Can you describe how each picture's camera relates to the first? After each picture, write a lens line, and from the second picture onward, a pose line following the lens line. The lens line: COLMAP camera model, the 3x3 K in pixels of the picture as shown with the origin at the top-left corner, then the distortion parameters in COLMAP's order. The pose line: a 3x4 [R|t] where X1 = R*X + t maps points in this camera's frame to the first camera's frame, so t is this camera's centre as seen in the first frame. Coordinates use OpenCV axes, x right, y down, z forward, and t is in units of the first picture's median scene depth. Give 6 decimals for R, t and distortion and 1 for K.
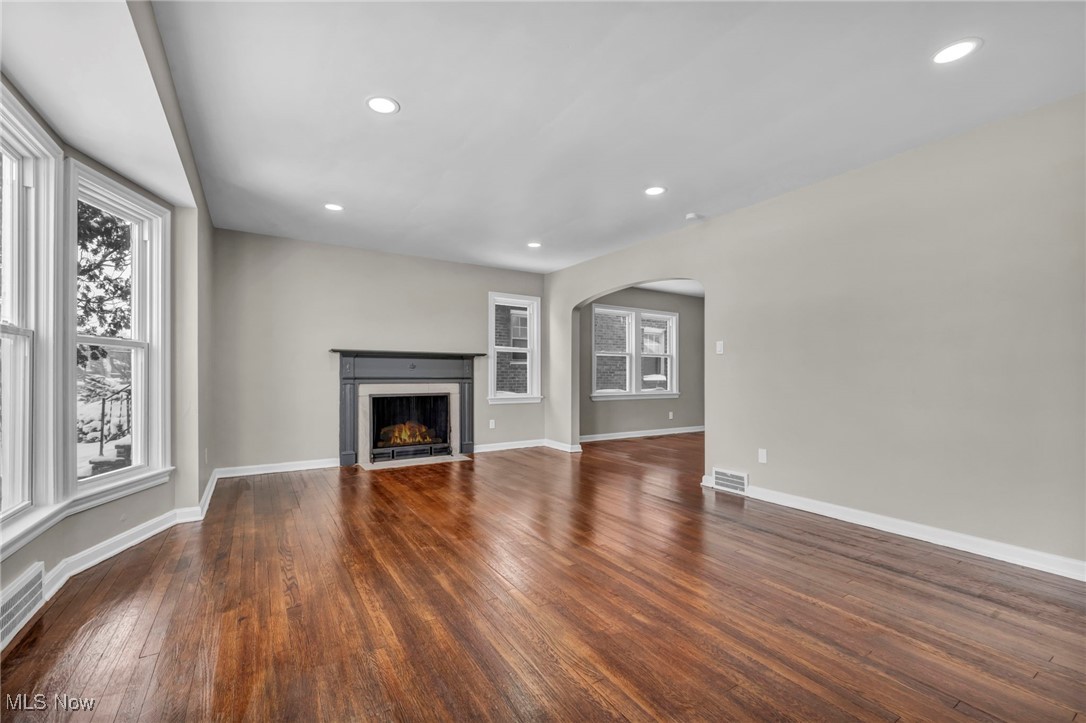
lens RADIAL K [[458.4, 0, 541.9], [0, 458.4, 373.4], [0, 0, 1]] dist [0.000034, -0.000011]
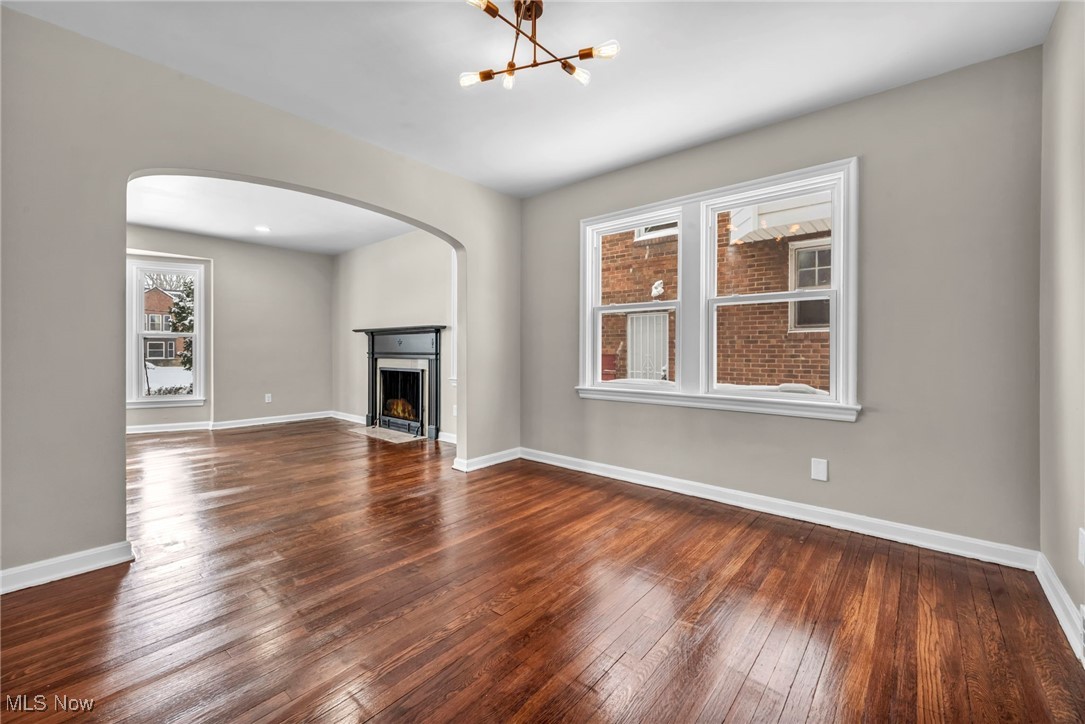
lens RADIAL K [[445.5, 0, 542.5], [0, 445.5, 362.0], [0, 0, 1]] dist [-0.000306, -0.000048]
pose [[0.311378, 0.021564, -0.950041, 0.736241], [0.000832, 0.999736, 0.022965, 0.006452], [0.950286, -0.007941, 0.311278, 0.975528]]
